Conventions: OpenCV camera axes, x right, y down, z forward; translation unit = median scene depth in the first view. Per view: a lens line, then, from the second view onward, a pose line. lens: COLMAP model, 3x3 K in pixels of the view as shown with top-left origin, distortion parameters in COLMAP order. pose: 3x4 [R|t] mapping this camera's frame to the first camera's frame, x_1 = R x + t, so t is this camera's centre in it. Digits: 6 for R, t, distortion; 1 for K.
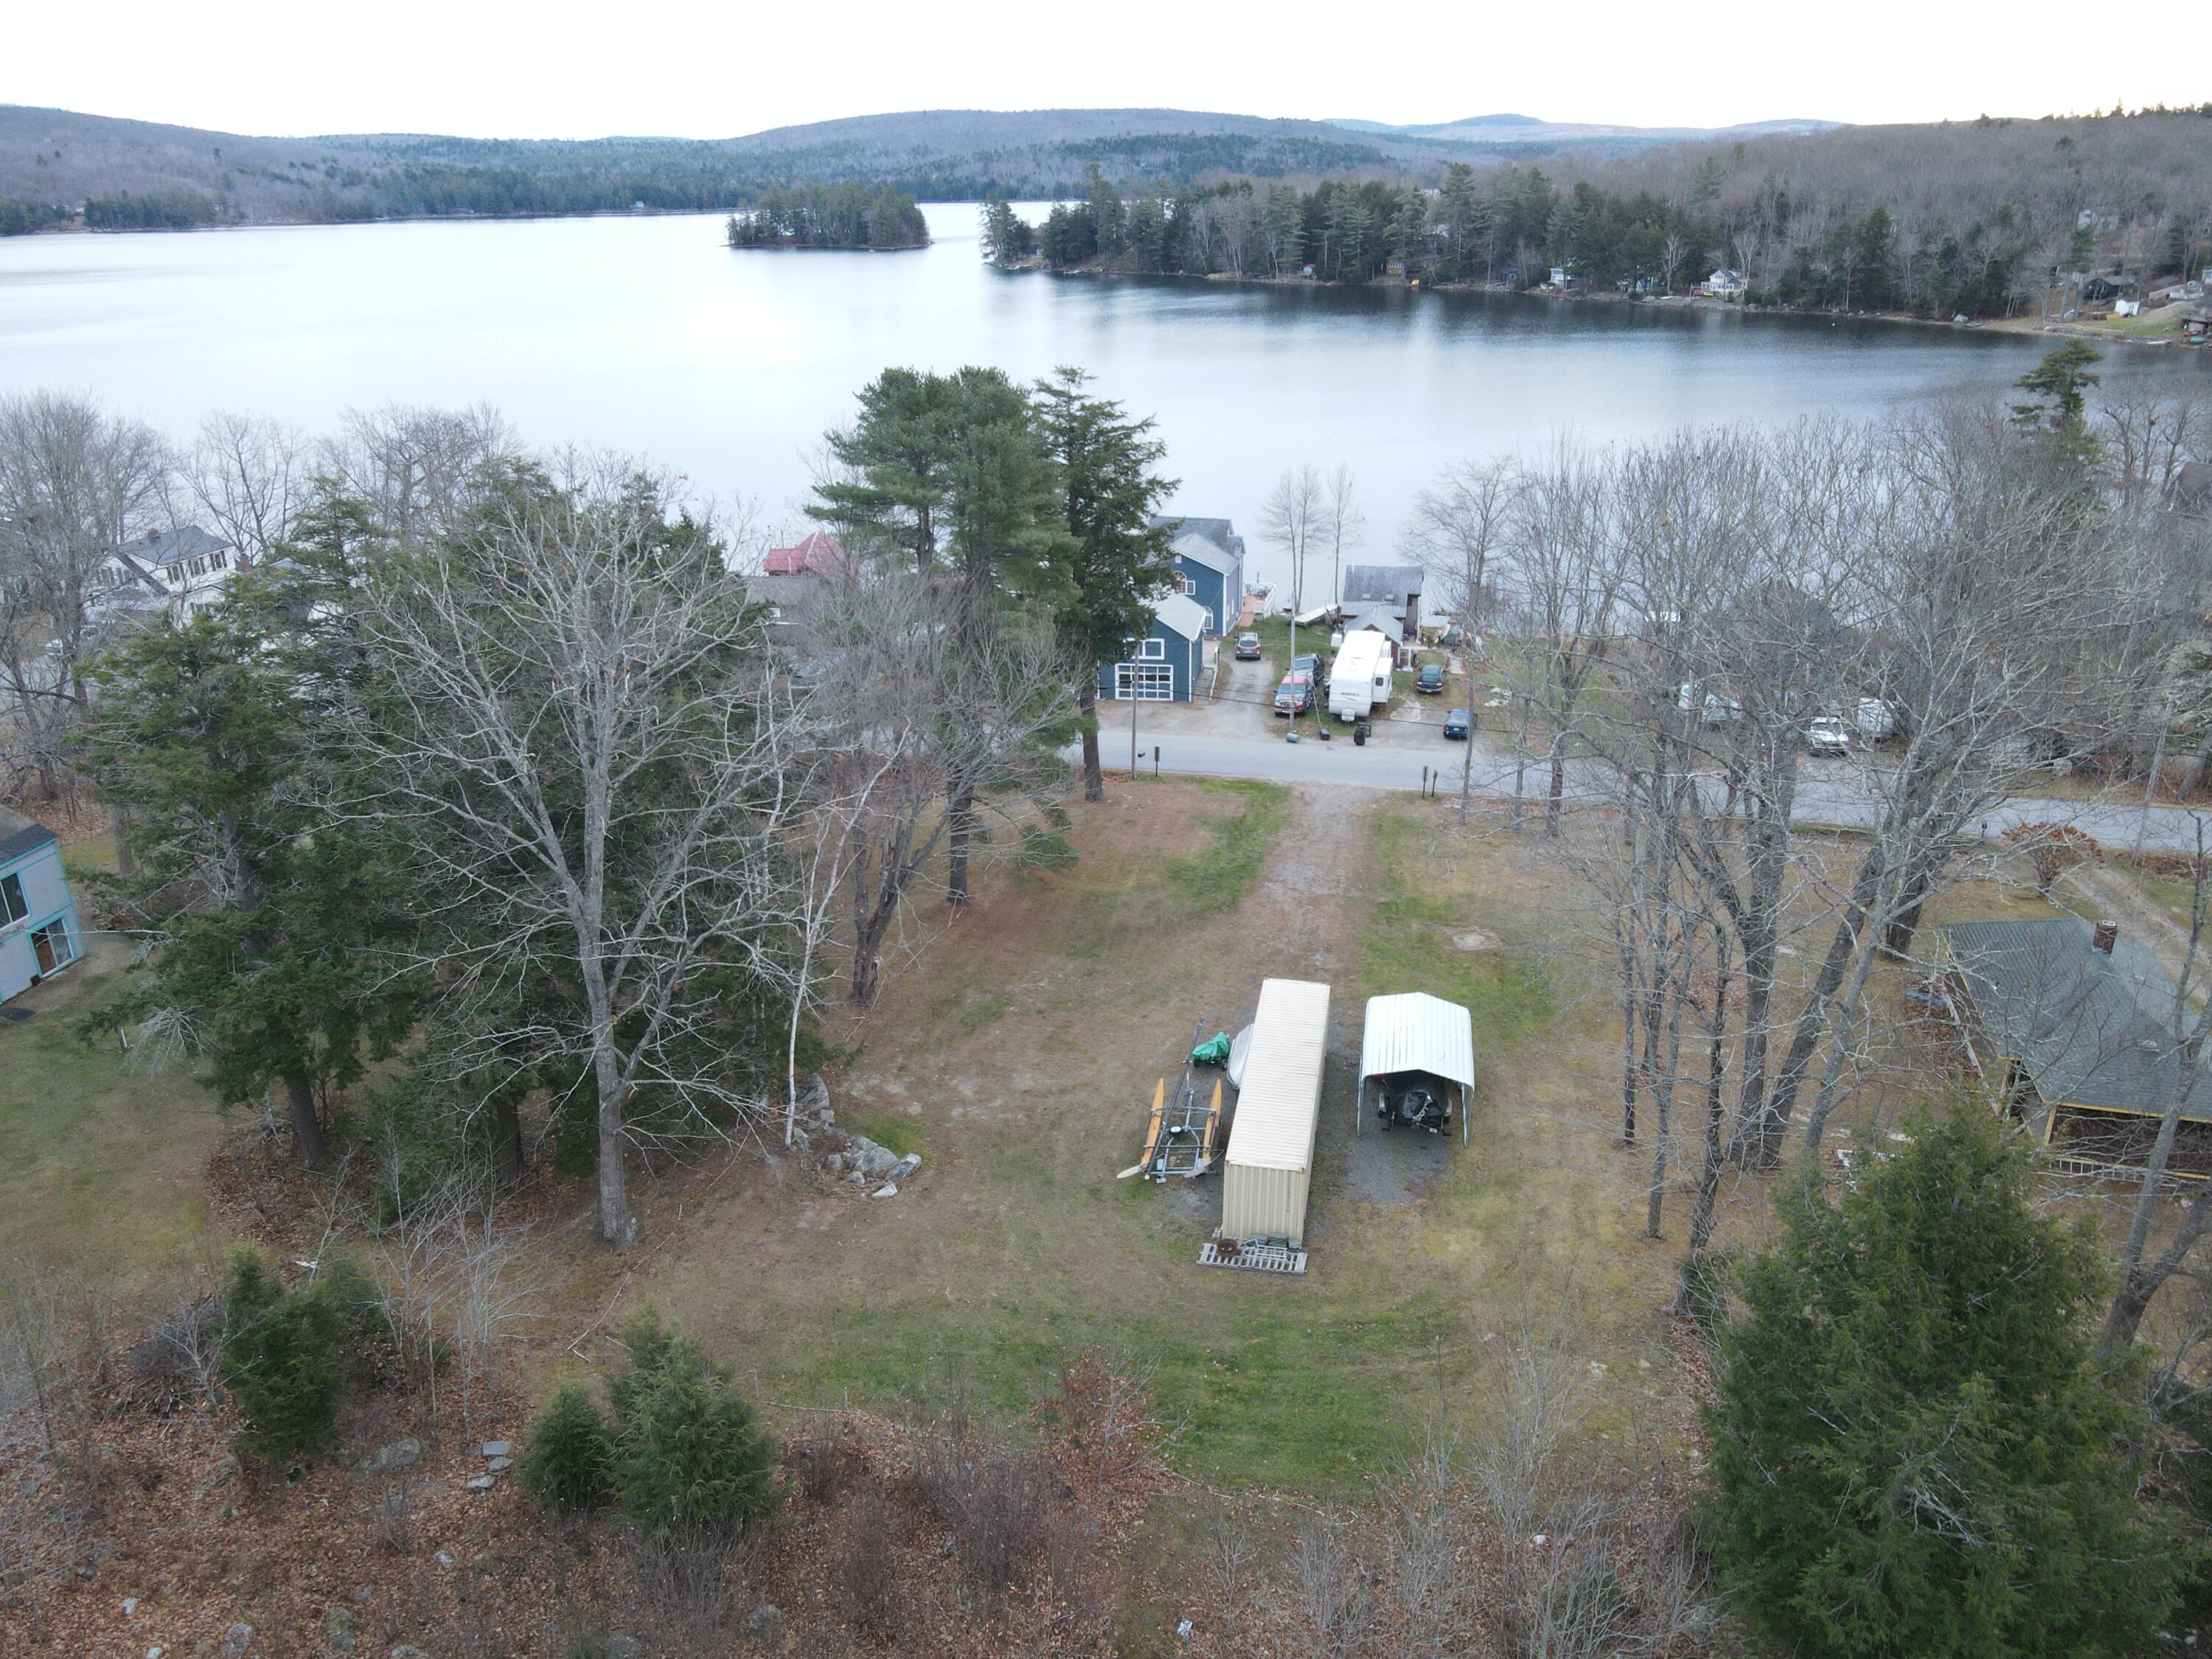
lens RADIAL K [[1608.9, 0, 1106.0], [0, 1608.9, 829.5], [0, 0, 1]] dist [-0.001648, 0.028859]
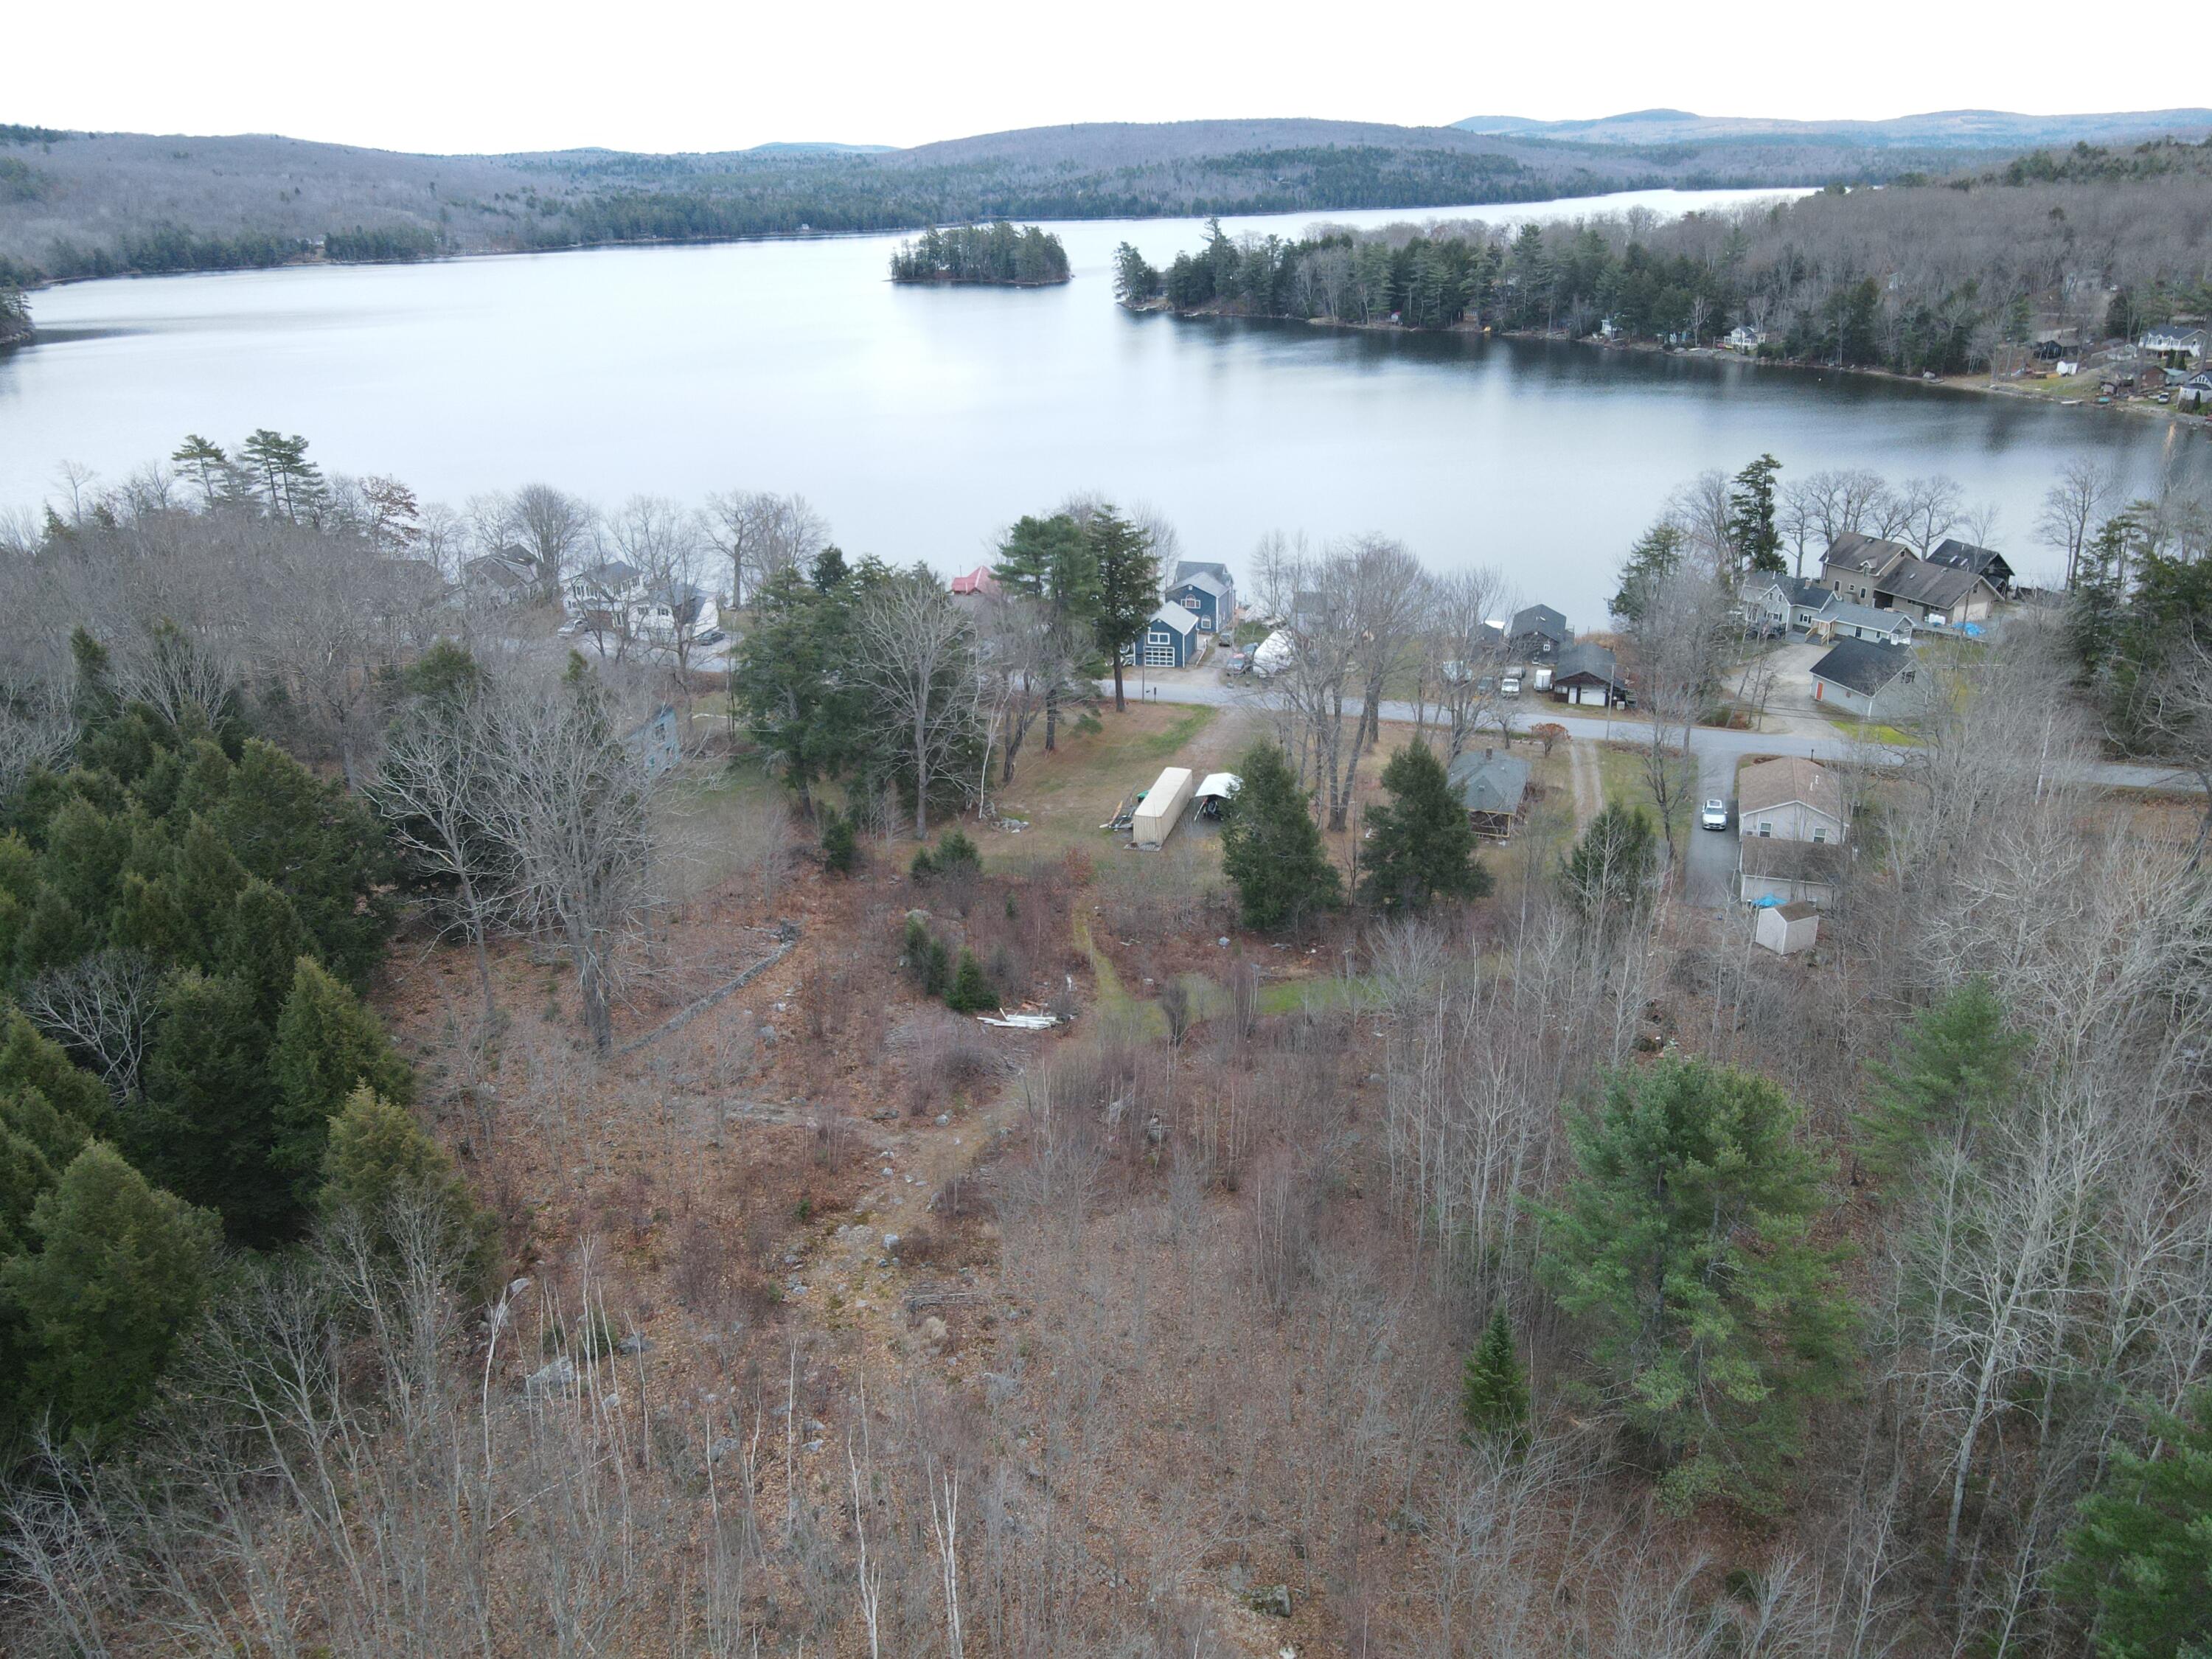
lens RADIAL K [[1608.9, 0, 1106.0], [0, 1608.9, 829.5], [0, 0, 1]] dist [-0.001648, 0.028859]
pose [[0.996376, 0.023016, -0.081883, 0.058856], [-0.022918, 0.999735, 0.002139, 0.051716], [0.081910, -0.000255, 0.996640, -0.418772]]
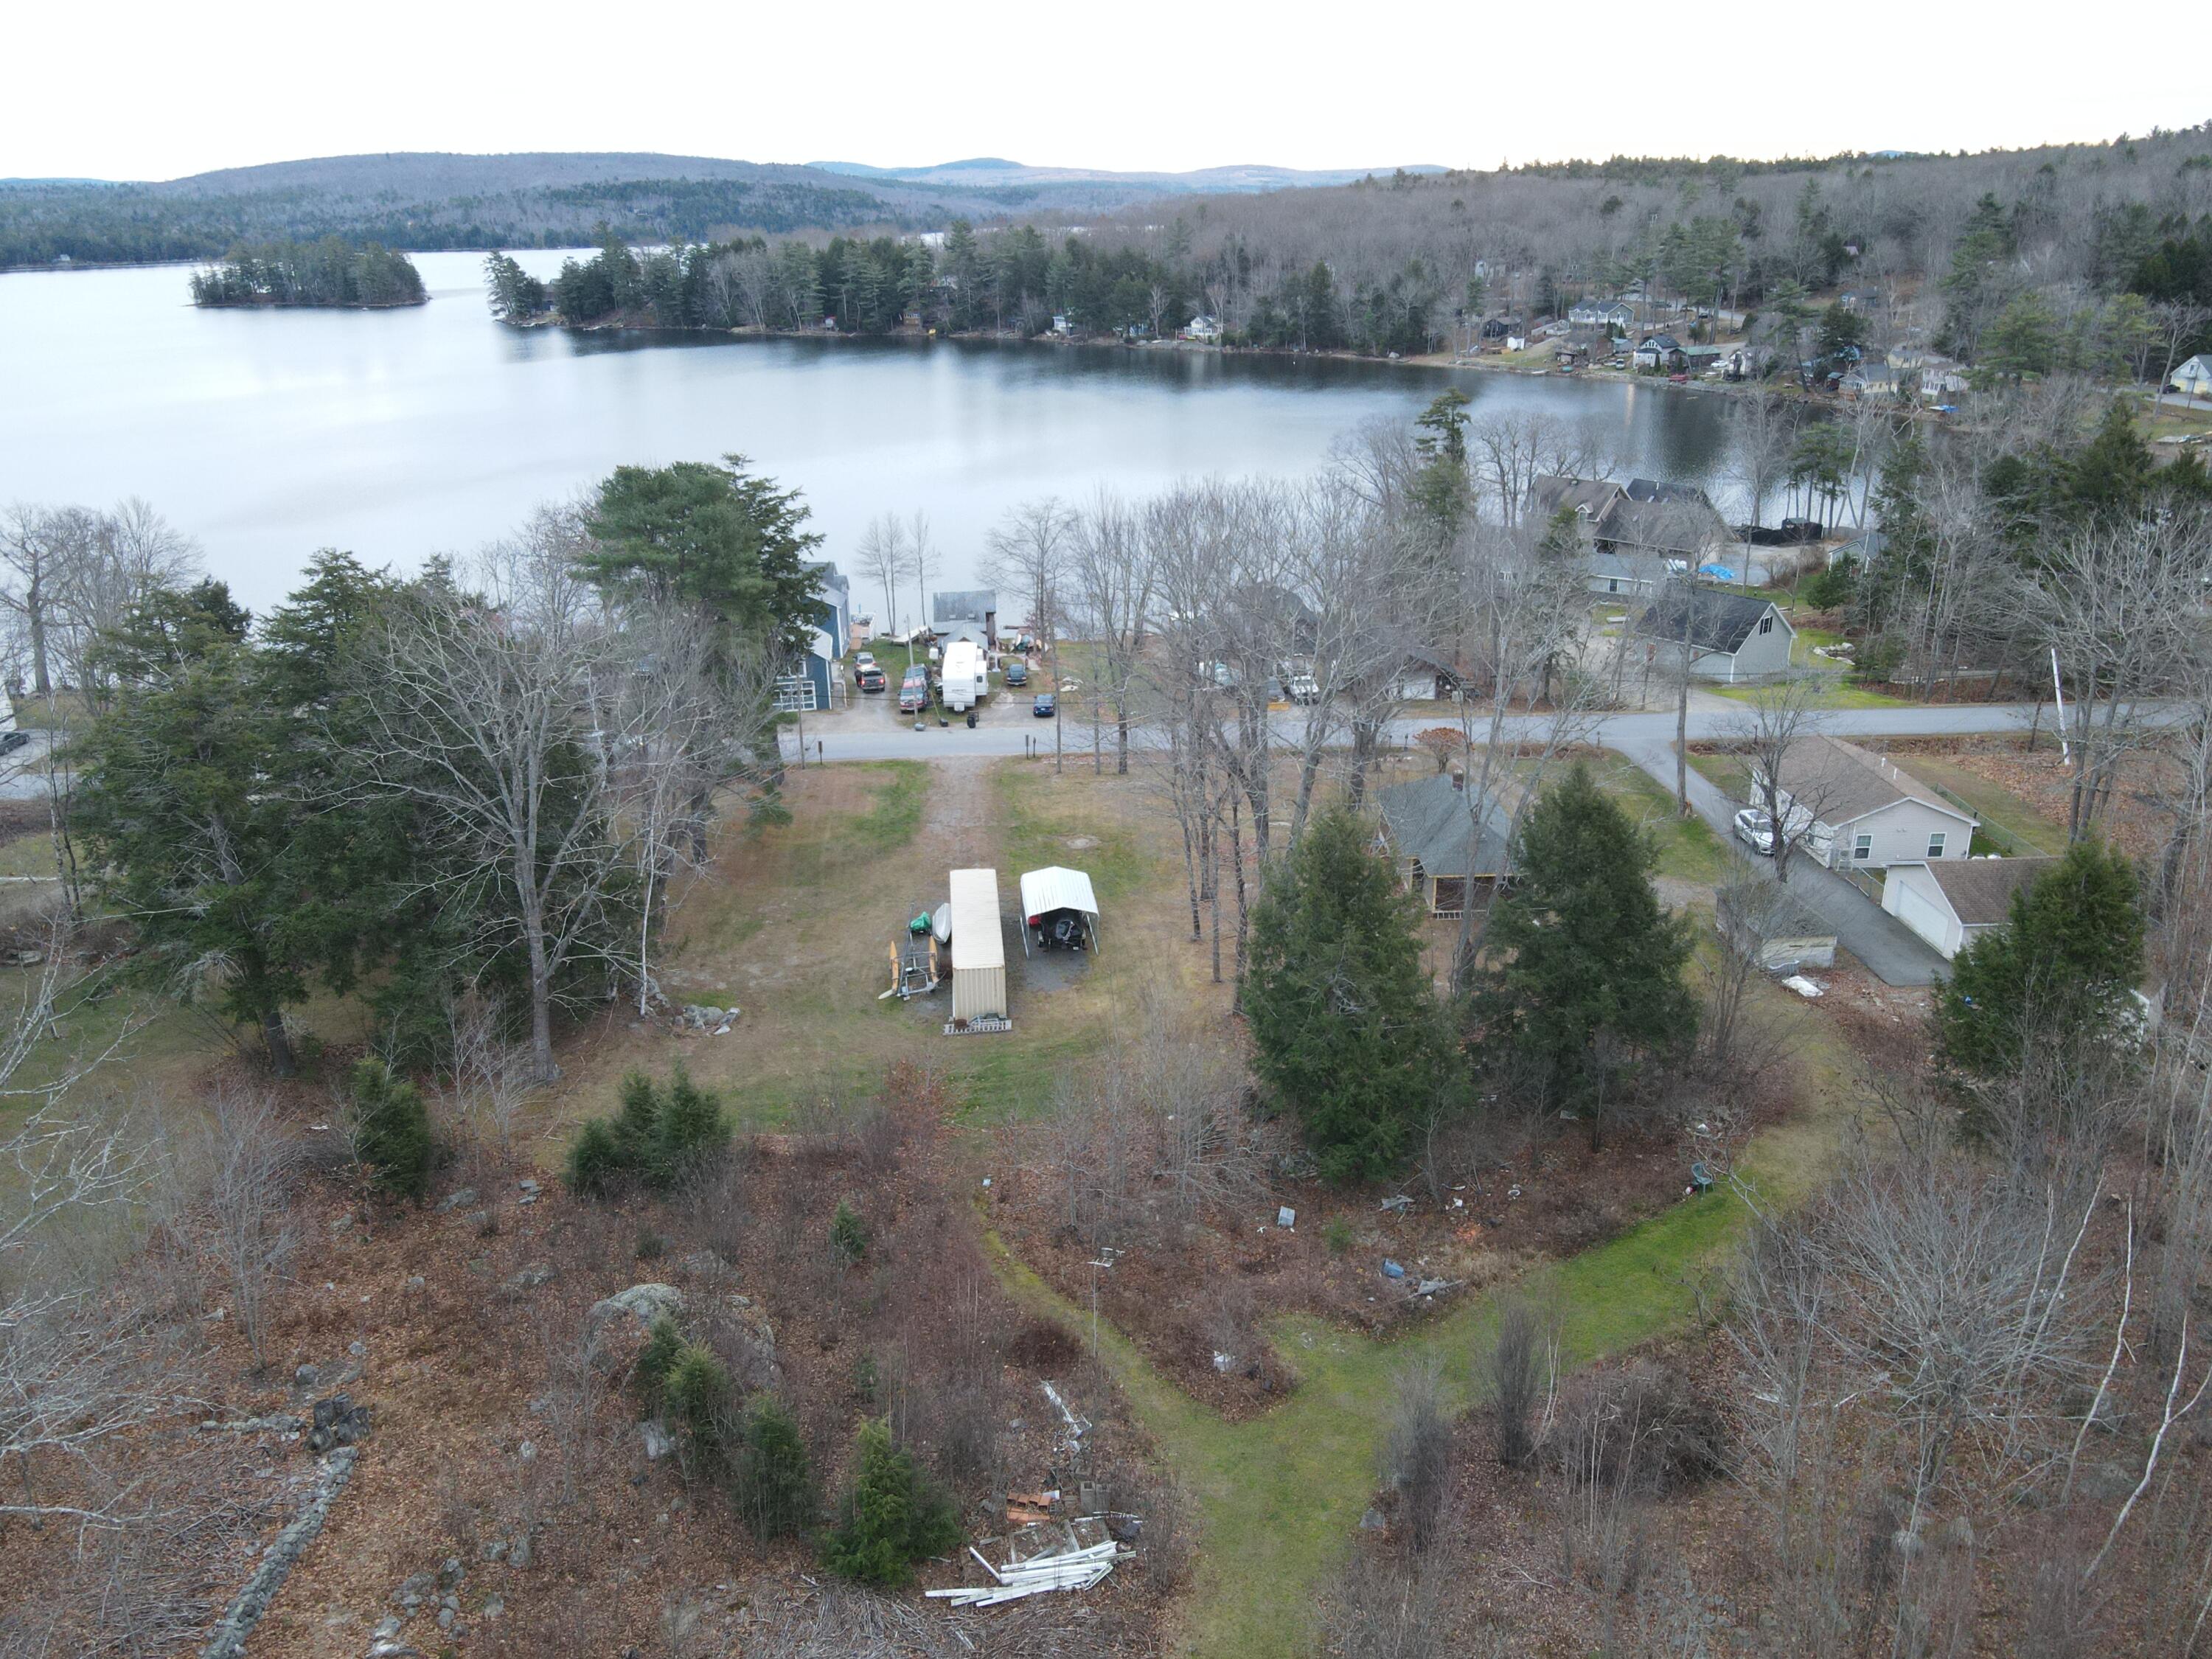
lens RADIAL K [[1608.9, 0, 1106.0], [0, 1608.9, 829.5], [0, 0, 1]] dist [-0.001648, 0.028859]
pose [[0.958107, -0.108201, 0.265185, -0.041646], [0.113994, 0.993460, -0.006505, 0.022554], [-0.262747, 0.036462, 0.964176, -0.124904]]
